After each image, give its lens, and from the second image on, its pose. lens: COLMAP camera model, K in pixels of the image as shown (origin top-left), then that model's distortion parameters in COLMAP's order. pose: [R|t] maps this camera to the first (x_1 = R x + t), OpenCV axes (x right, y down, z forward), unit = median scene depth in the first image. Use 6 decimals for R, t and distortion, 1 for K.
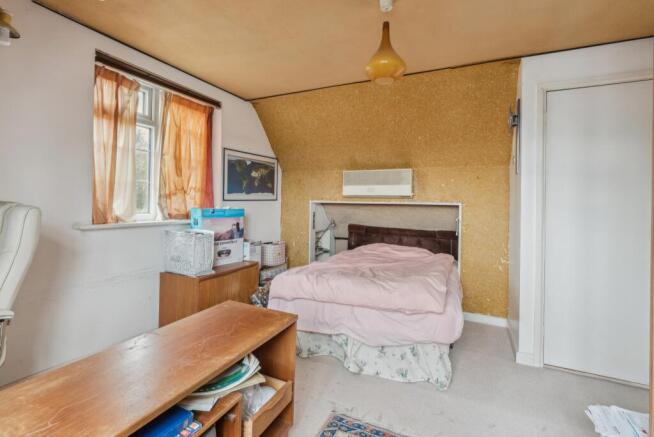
lens RADIAL K [[308.2, 0, 327.0], [0, 308.2, 218.5], [0, 0, 1]] dist [-0.002834, -0.000283]
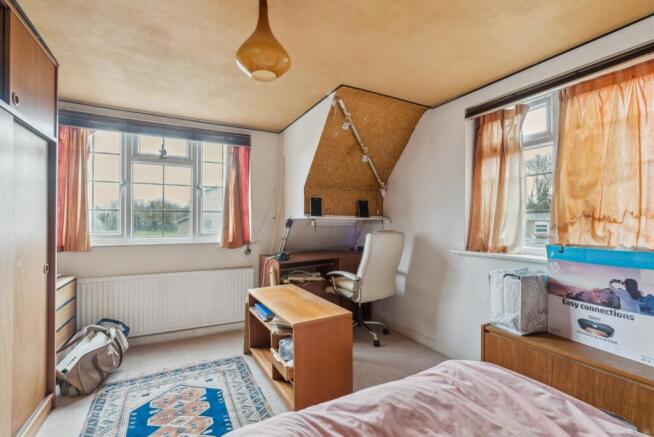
lens RADIAL K [[308.2, 0, 327.0], [0, 308.2, 218.5], [0, 0, 1]] dist [-0.002834, -0.000283]
pose [[-0.592311, -0.020371, -0.805452, 0.488955], [-0.042104, 0.999097, 0.005694, -0.081576], [0.804609, 0.037286, -0.592634, 1.120951]]
